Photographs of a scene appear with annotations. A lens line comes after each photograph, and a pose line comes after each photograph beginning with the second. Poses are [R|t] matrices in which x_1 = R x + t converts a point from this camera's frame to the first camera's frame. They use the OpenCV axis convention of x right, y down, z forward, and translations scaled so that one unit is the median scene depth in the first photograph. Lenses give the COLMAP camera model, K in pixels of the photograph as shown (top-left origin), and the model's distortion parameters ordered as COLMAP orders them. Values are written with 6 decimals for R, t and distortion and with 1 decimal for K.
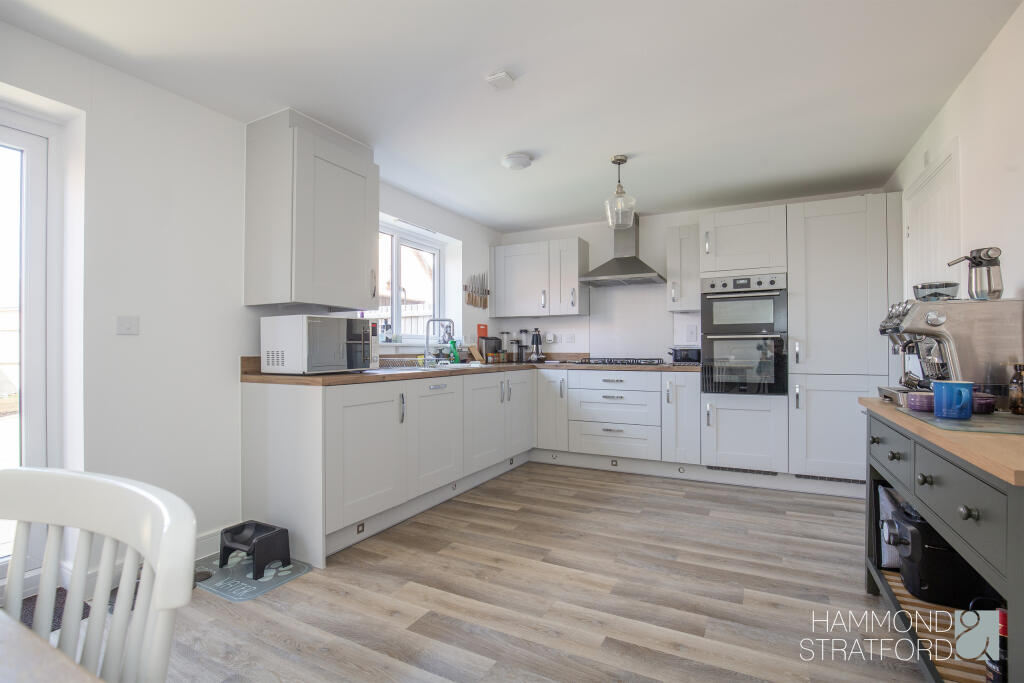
lens RADIAL K [[472.7, 0, 509.1], [0, 472.7, 345.8], [0, 0, 1]] dist [-0.028648, -0.000395]
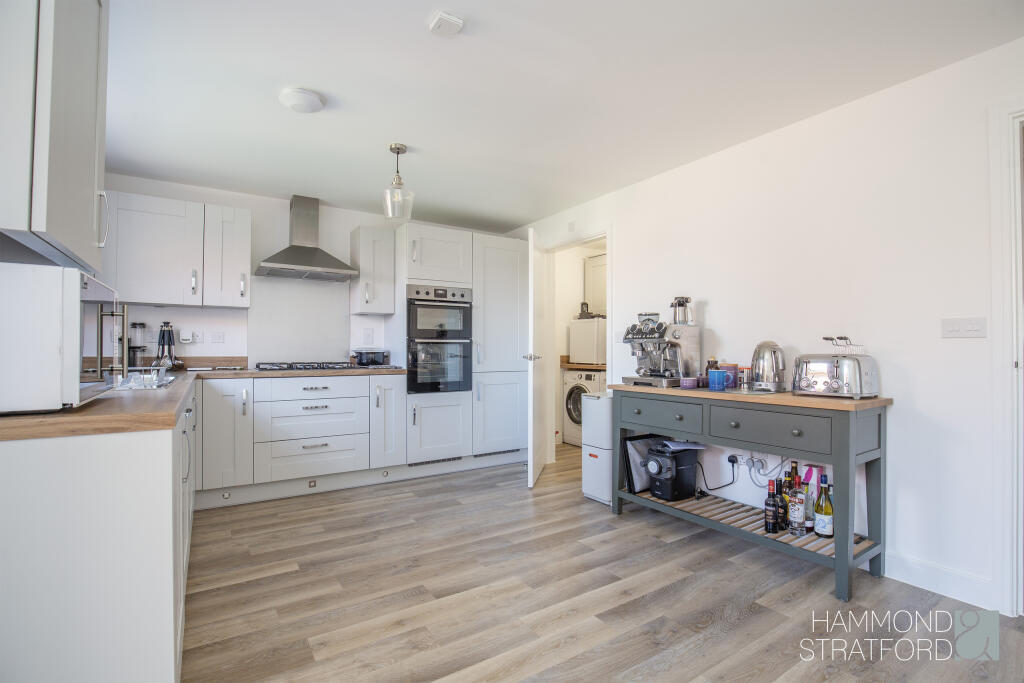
lens RADIAL K [[472.7, 0, 510.2], [0, 472.7, 347.4], [0, 0, 1]] dist [-0.028648, -0.000395]
pose [[0.489618, 0.010768, 0.871871, -0.412221], [-0.007195, 0.999940, -0.008309, 0.004090], [-0.871908, -0.002205, 0.489665, 0.311601]]
